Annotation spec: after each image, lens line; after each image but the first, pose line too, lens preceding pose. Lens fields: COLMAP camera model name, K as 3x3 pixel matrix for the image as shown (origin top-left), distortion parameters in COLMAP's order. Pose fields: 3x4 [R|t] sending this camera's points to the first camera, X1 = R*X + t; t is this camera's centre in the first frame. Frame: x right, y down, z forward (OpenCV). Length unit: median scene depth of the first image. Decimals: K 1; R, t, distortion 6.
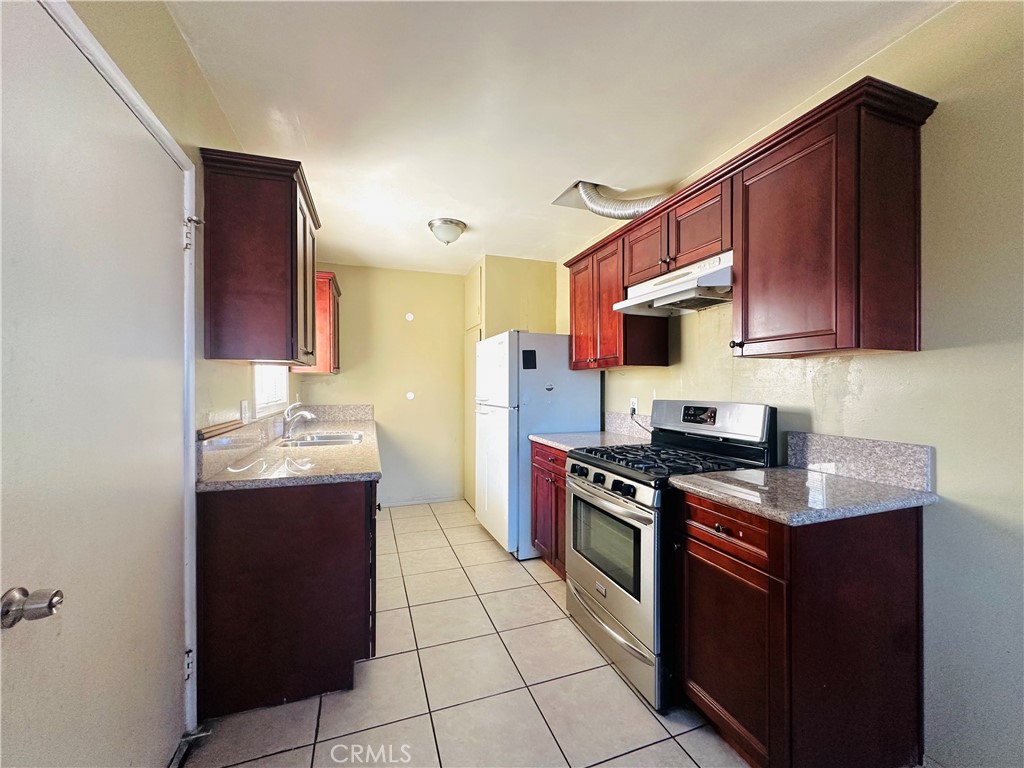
lens RADIAL K [[408.8, 0, 511.3], [0, 408.8, 384.7], [0, 0, 1]] dist [0.001235, -0.000785]
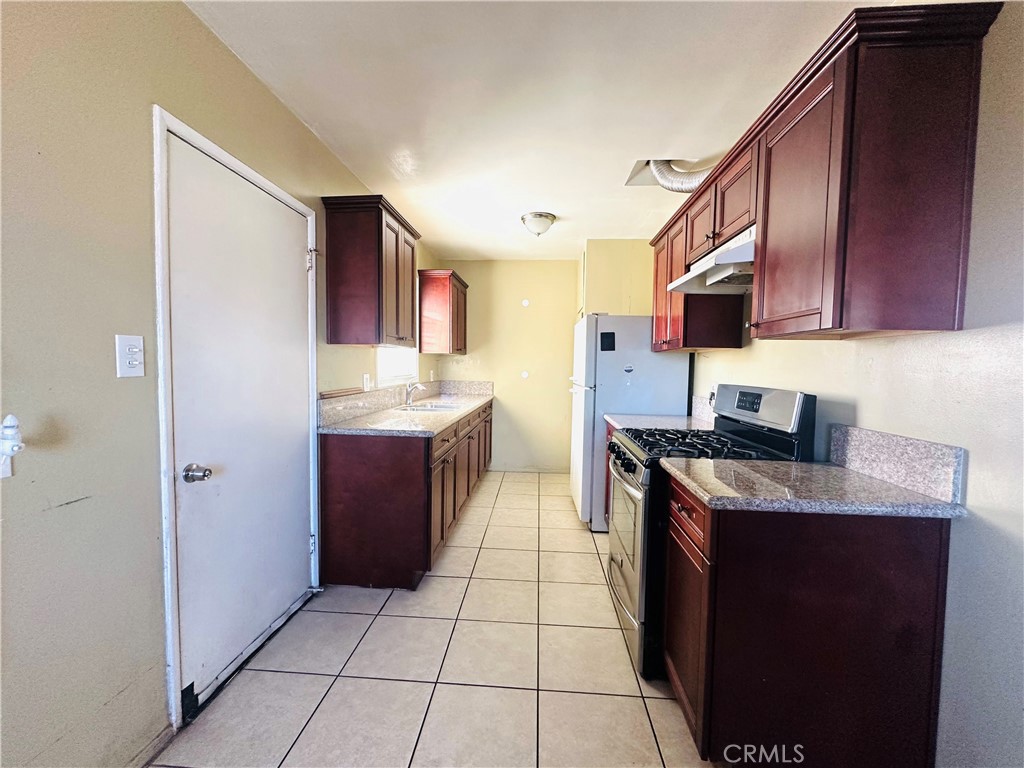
lens RADIAL K [[408.8, 0, 513.4], [0, 408.8, 384.4], [0, 0, 1]] dist [0.001235, -0.000785]
pose [[0.916683, 0.034204, -0.398148, 0.356818], [-0.016127, 0.998685, 0.048663, -0.000653], [0.399289, -0.038187, 0.916030, -0.060276]]
